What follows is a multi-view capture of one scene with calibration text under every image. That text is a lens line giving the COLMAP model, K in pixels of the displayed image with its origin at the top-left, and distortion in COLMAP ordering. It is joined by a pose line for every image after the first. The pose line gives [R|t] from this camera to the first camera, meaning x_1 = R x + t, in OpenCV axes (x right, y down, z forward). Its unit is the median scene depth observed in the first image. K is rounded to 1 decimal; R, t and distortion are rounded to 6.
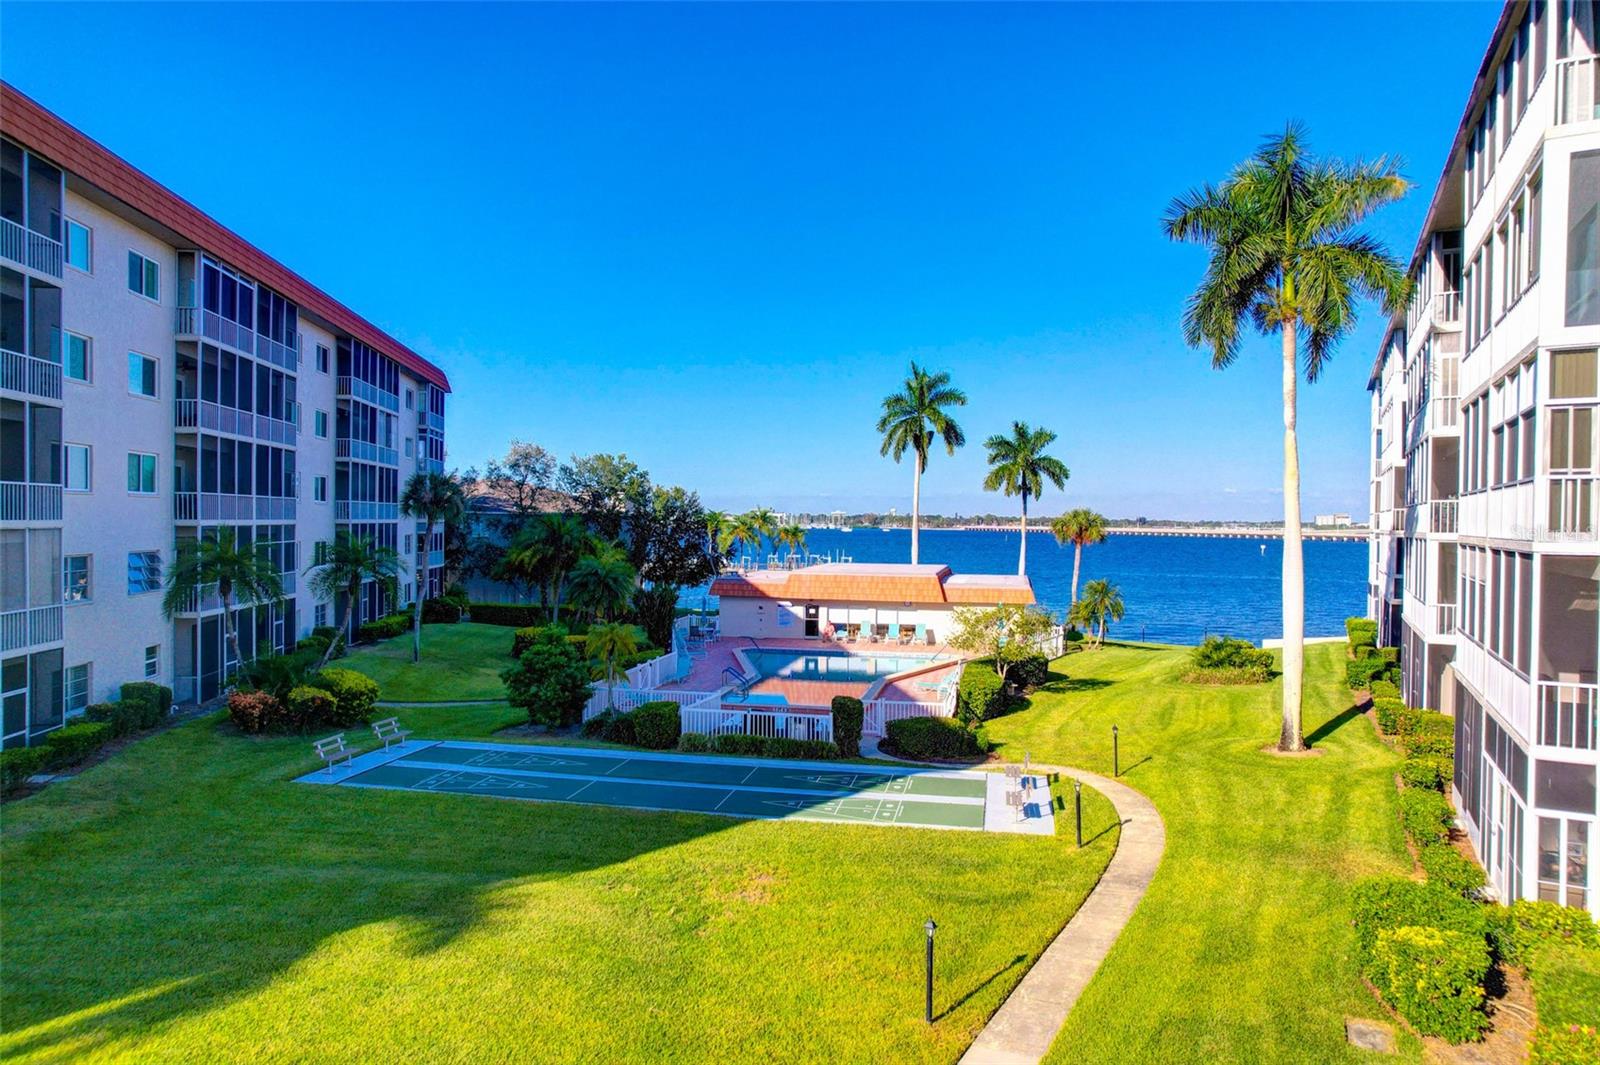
lens RADIAL K [[1036.4, 0, 800.0], [0, 1036.4, 532.5], [0, 0, 1]] dist [-0.028530, -0.000215]
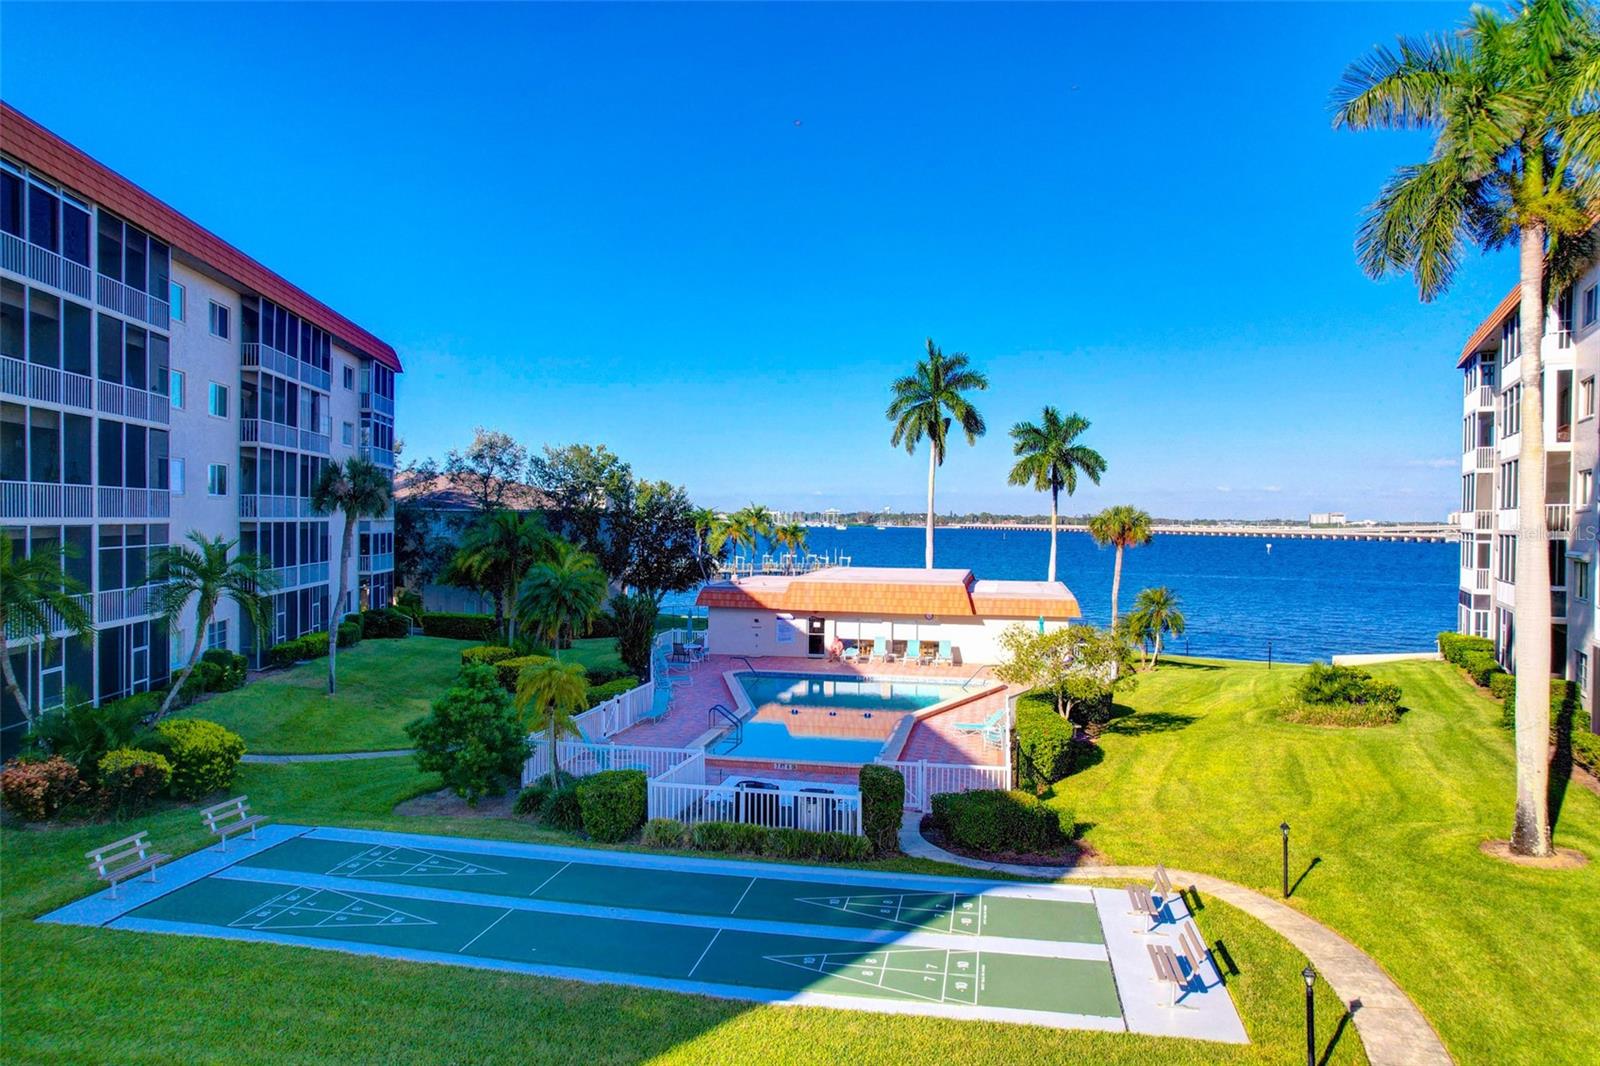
lens RADIAL K [[1036.4, 0, 800.0], [0, 1036.4, 533.0], [0, 0, 1]] dist [-0.028530, -0.000215]
pose [[0.999983, 0.000261, 0.005874, -0.007984], [-0.000274, 0.999997, 0.002307, -0.001926], [-0.005873, -0.002309, 0.999980, 0.162679]]
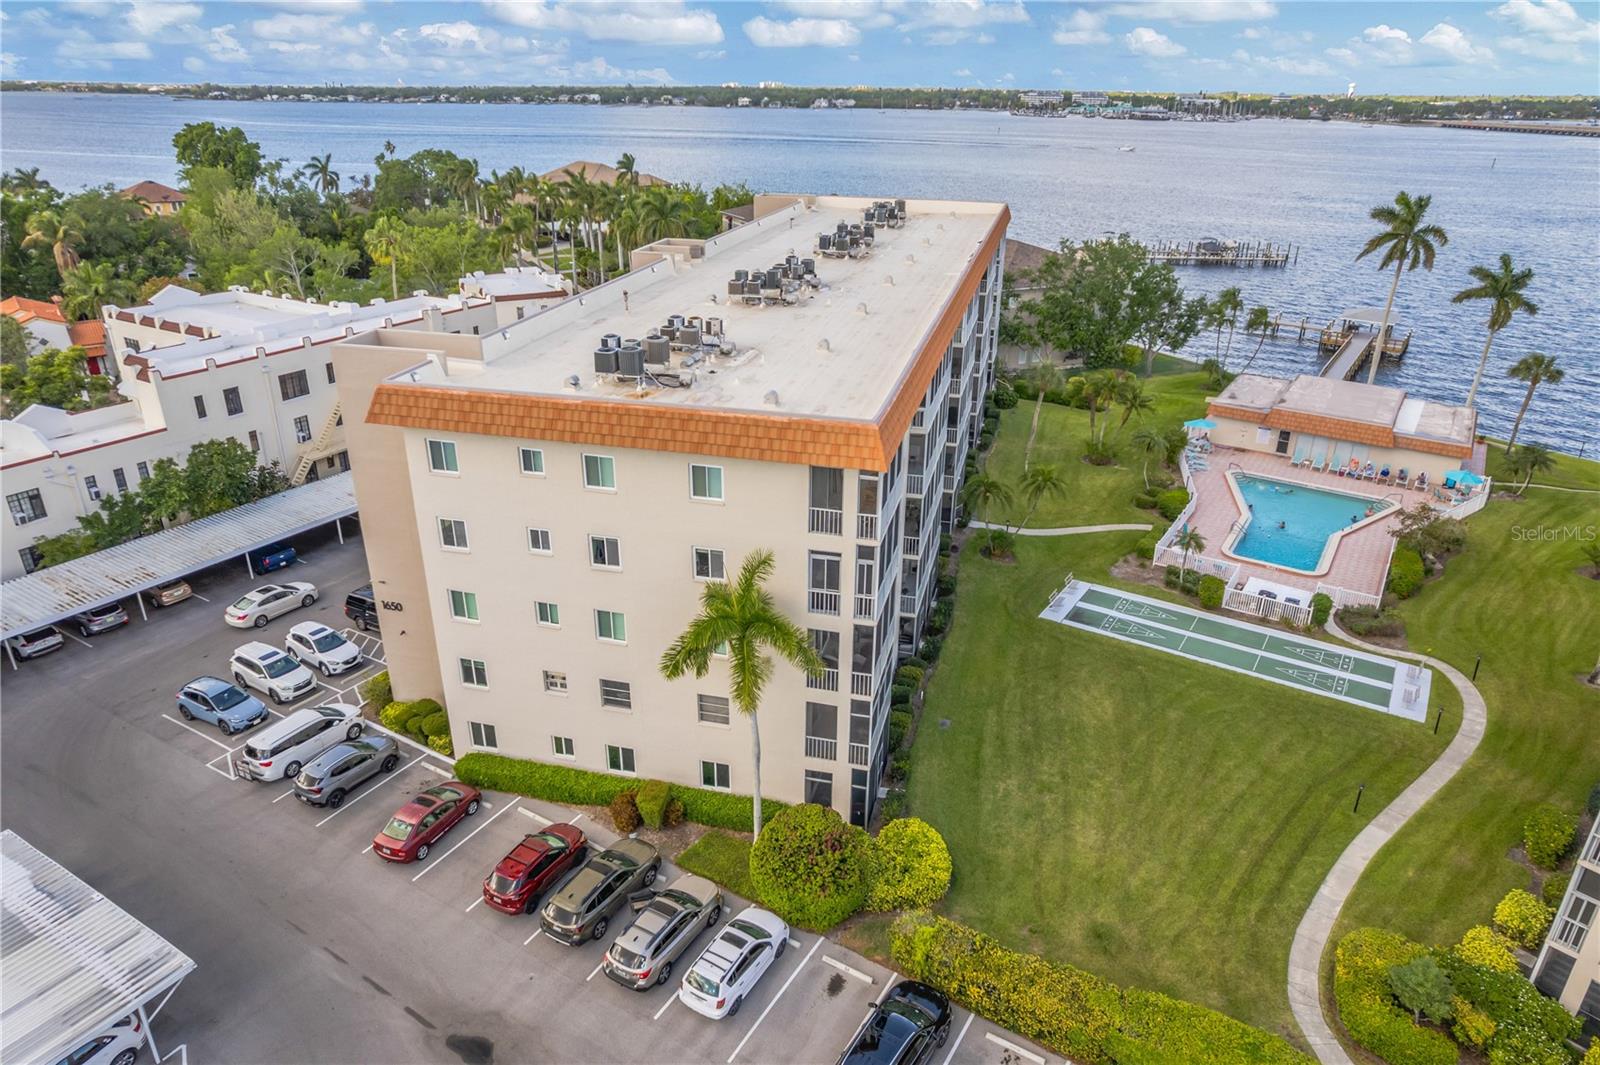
lens RADIAL K [[1019.7, 0, 804.3], [0, 1019.7, 577.0], [0, 0, 1]] dist [-0.062687, 0.066259]
pose [[0.933082, 0.159207, -0.322509, -0.133220], [-0.006631, 0.904155, 0.427153, -0.347455], [0.359604, -0.396430, 0.844706, -0.447458]]
